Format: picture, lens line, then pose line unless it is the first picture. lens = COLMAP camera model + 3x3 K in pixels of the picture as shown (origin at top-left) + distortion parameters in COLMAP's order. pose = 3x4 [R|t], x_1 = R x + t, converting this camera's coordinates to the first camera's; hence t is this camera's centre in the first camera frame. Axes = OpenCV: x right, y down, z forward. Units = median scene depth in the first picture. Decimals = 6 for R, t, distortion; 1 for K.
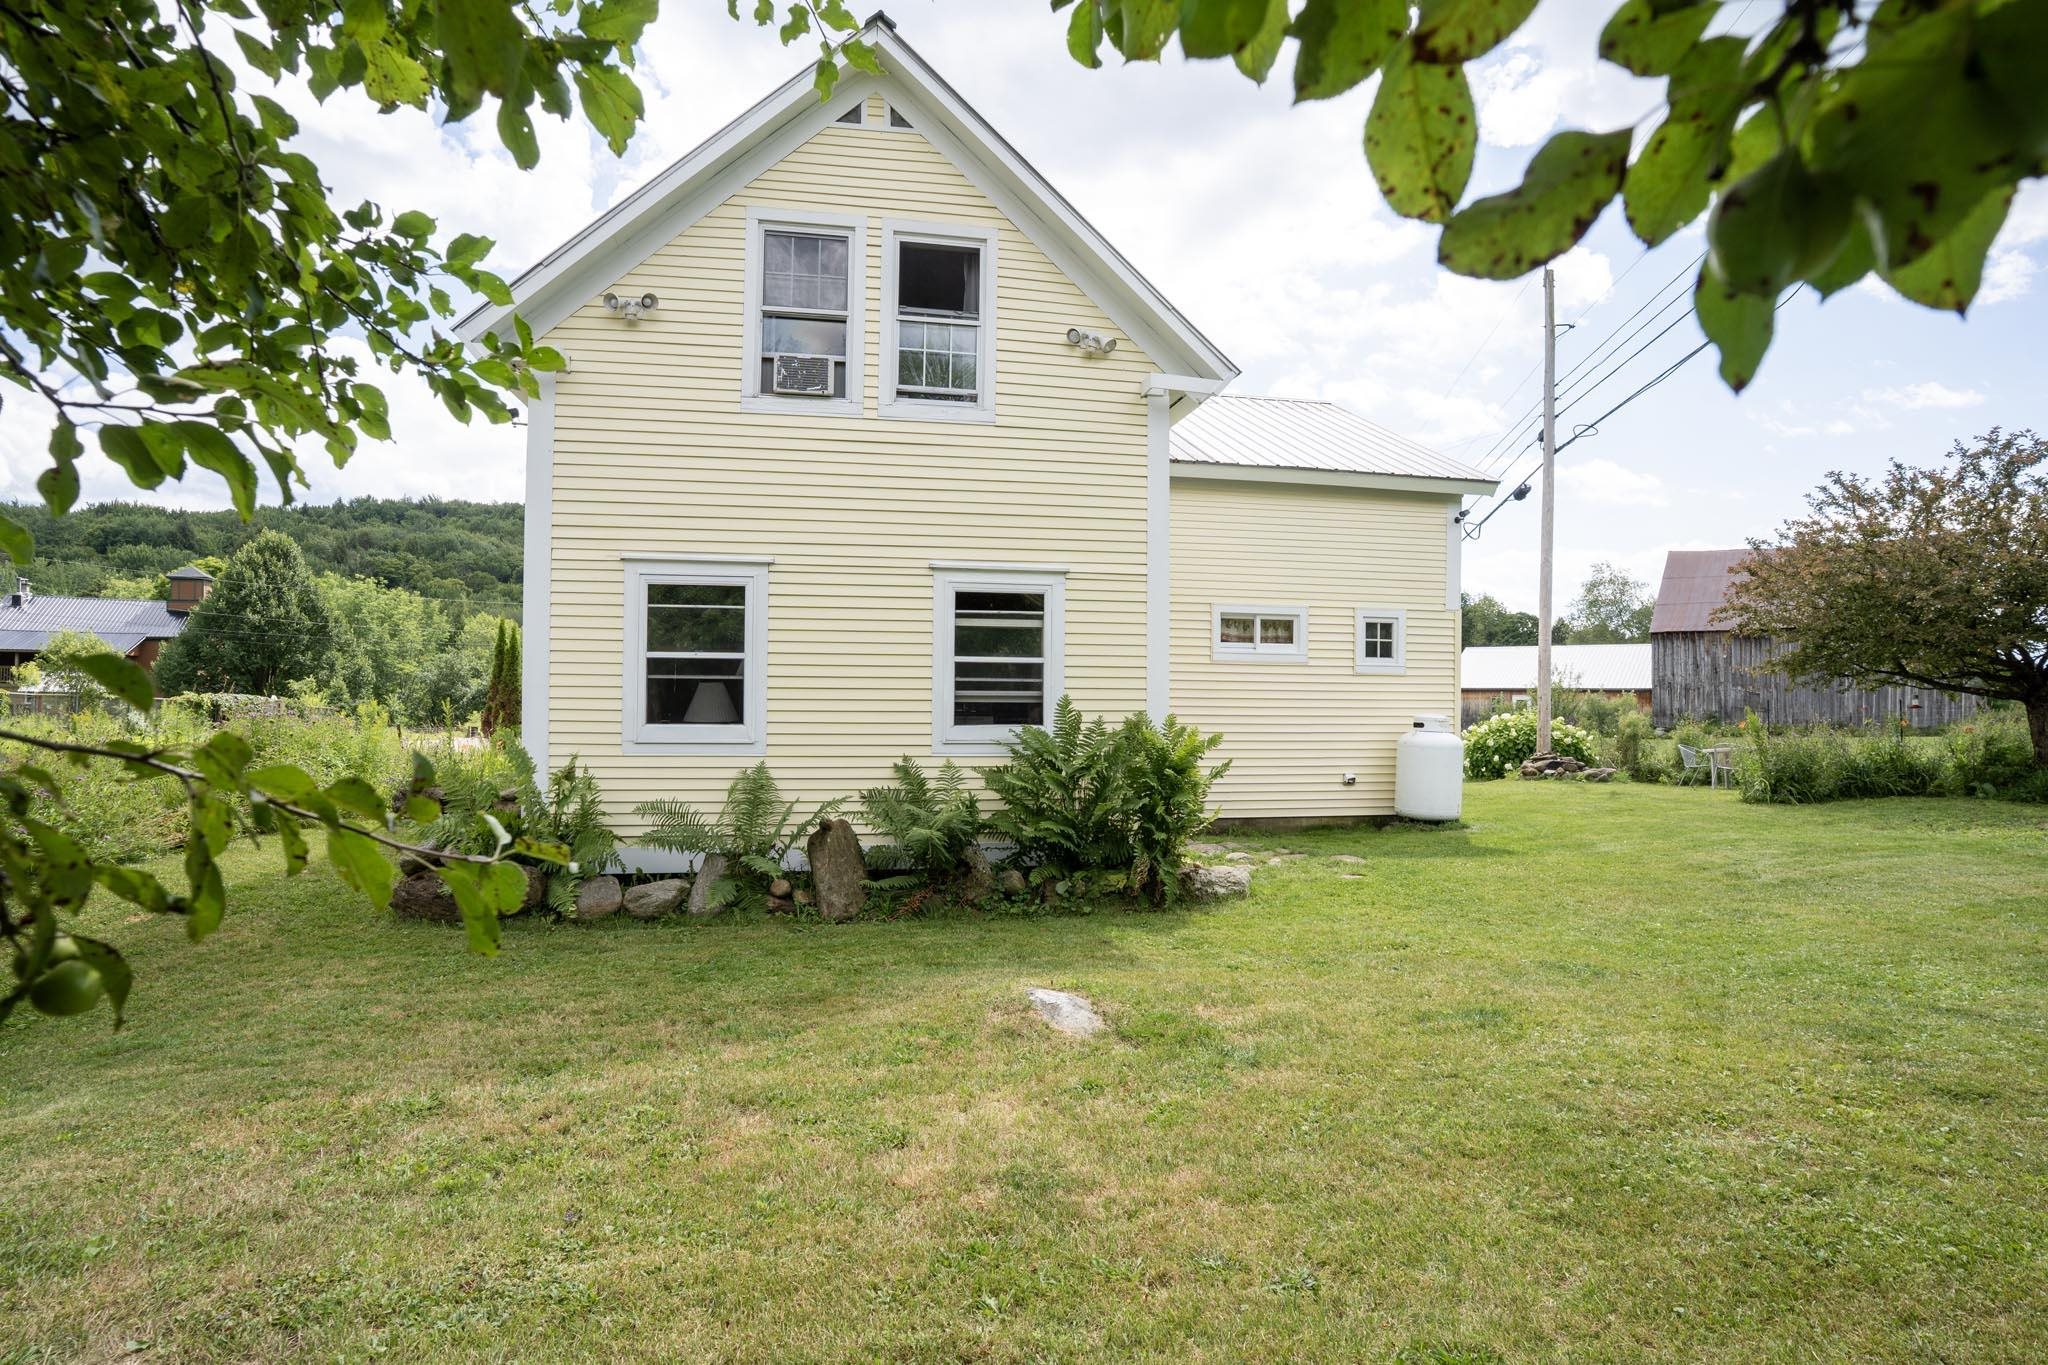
lens RADIAL K [[1061.6, 0, 1017.7], [0, 1061.6, 673.5], [0, 0, 1]] dist [-0.058668, 0.027937]
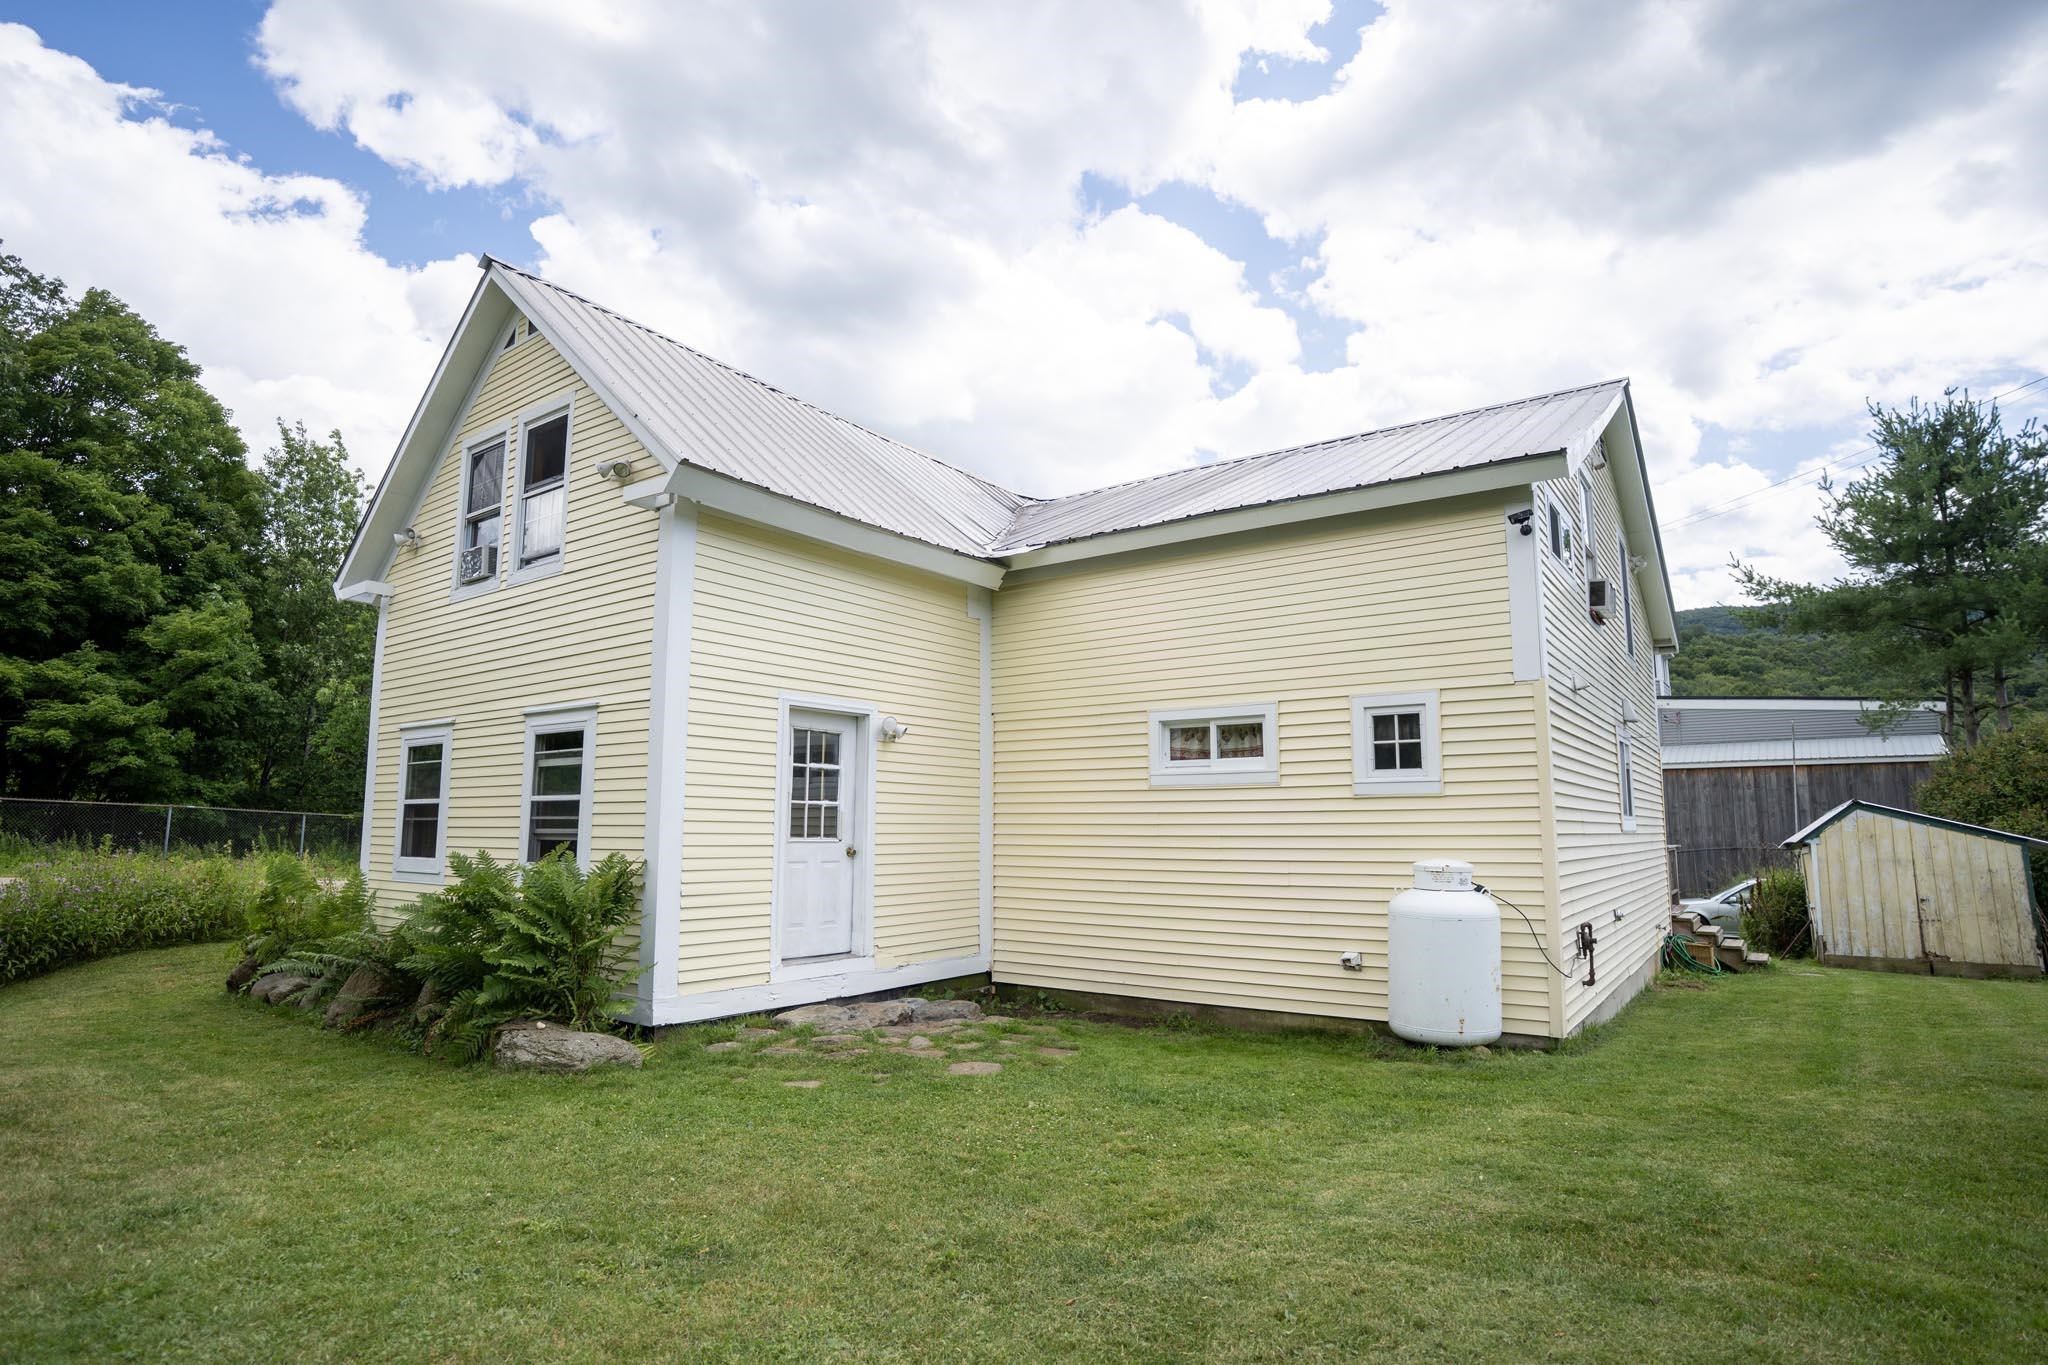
lens RADIAL K [[1061.6, 0, 1017.5], [0, 1061.6, 690.0], [0, 0, 1]] dist [-0.058668, 0.027937]
pose [[0.681458, -0.105032, -0.724281, 1.026405], [0.020286, 0.991979, -0.124765, 0.019134], [0.731576, 0.070330, 0.678123, 0.631461]]
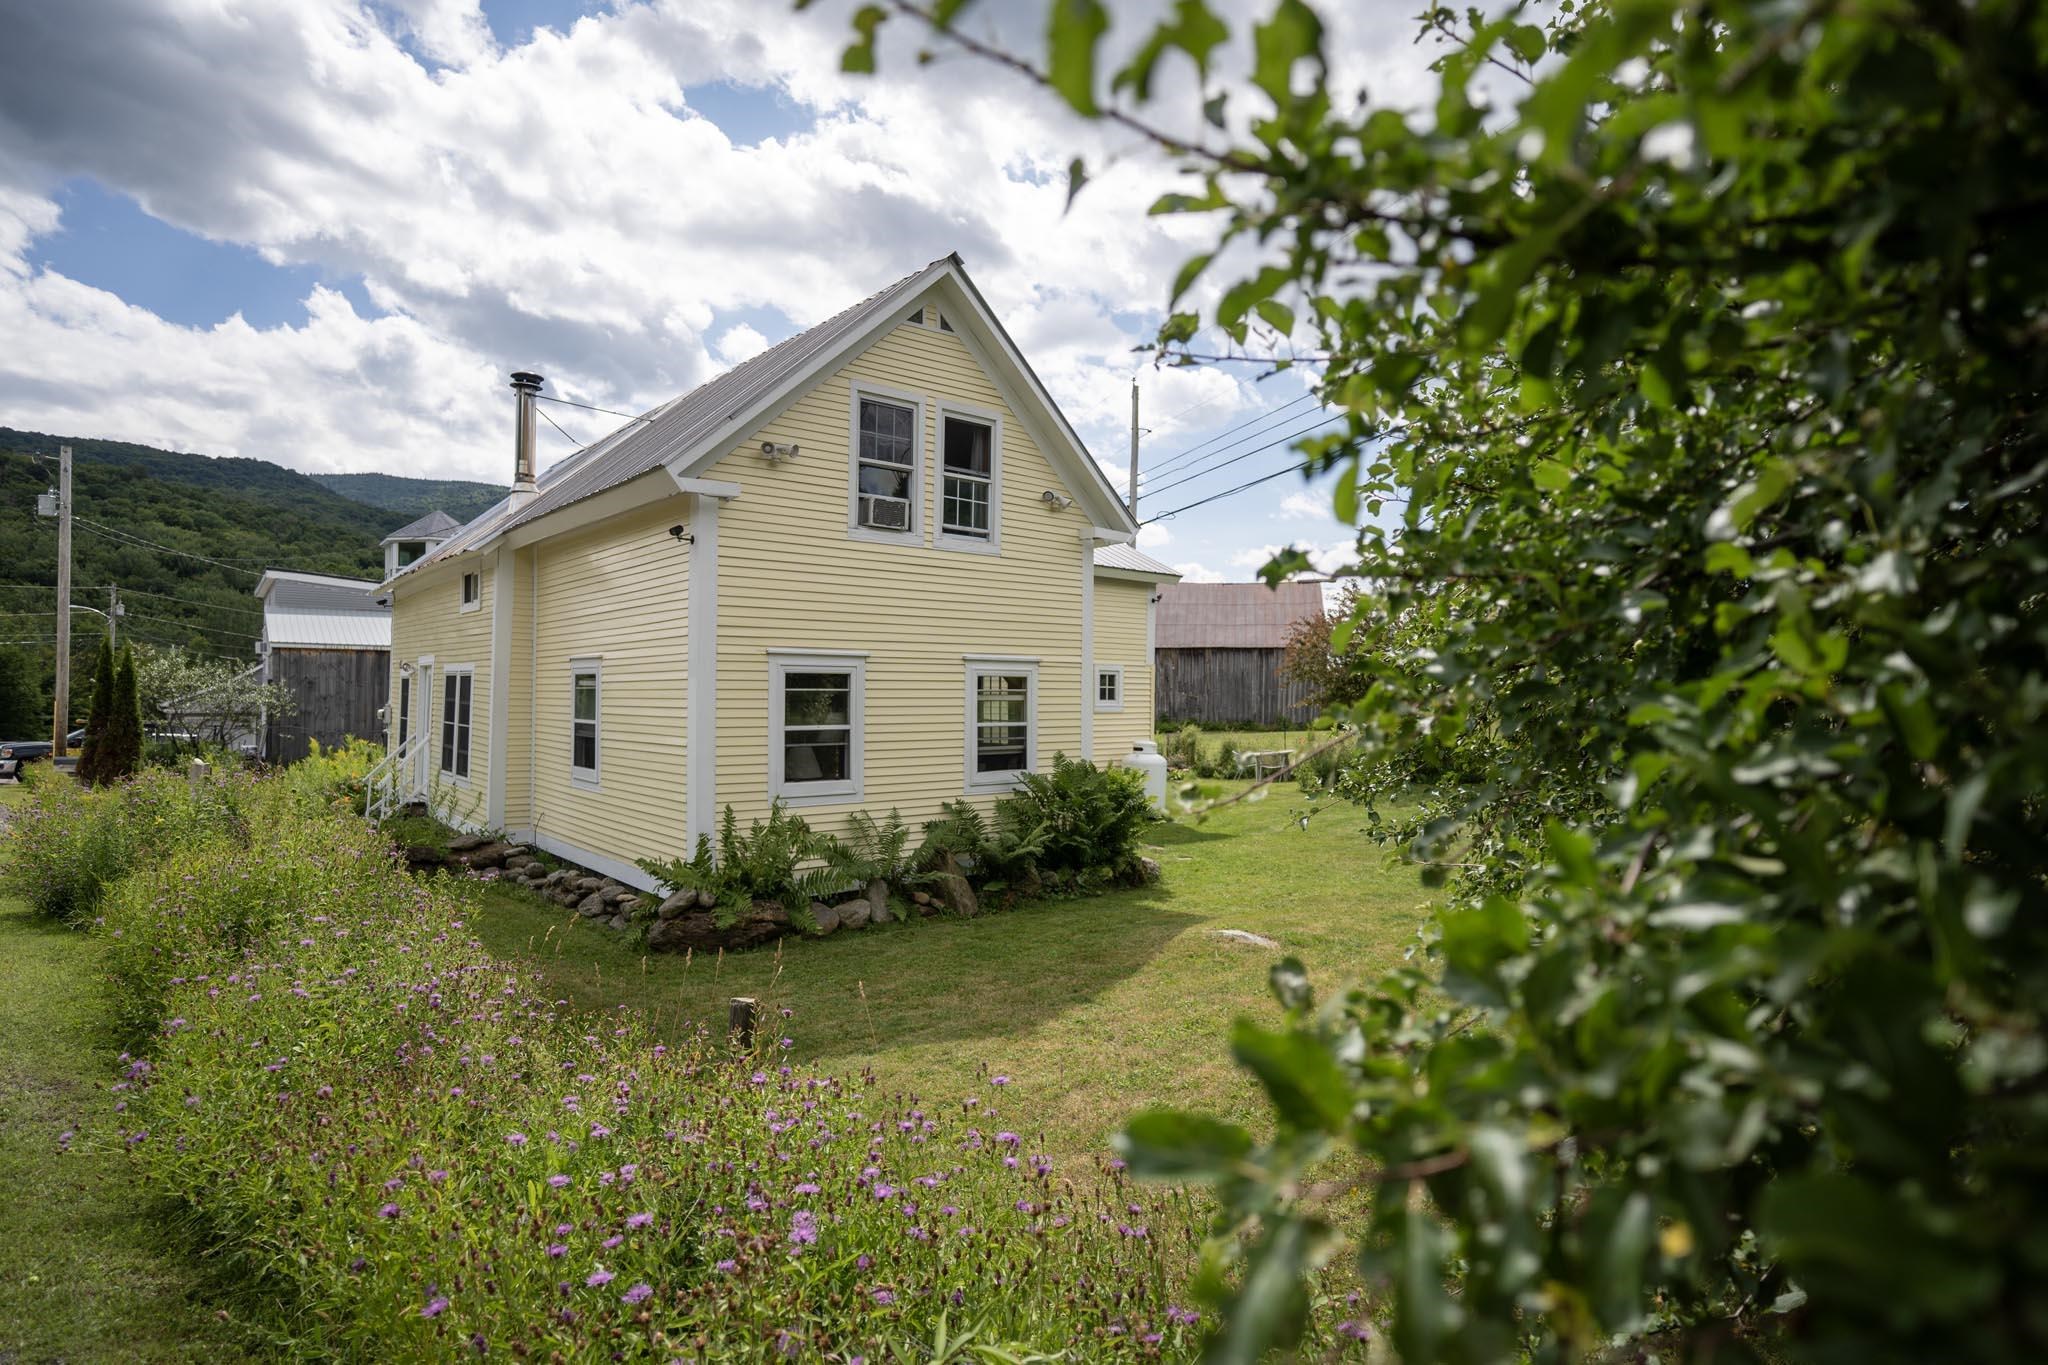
lens RADIAL K [[1061.6, 0, 1029.8], [0, 1061.6, 689.6], [0, 0, 1]] dist [-0.058668, 0.027937]
pose [[0.867493, -0.001843, 0.497447, -0.685154], [-0.009307, 0.999758, 0.019936, -0.087181], [-0.497363, -0.021924, 0.867266, -0.236852]]
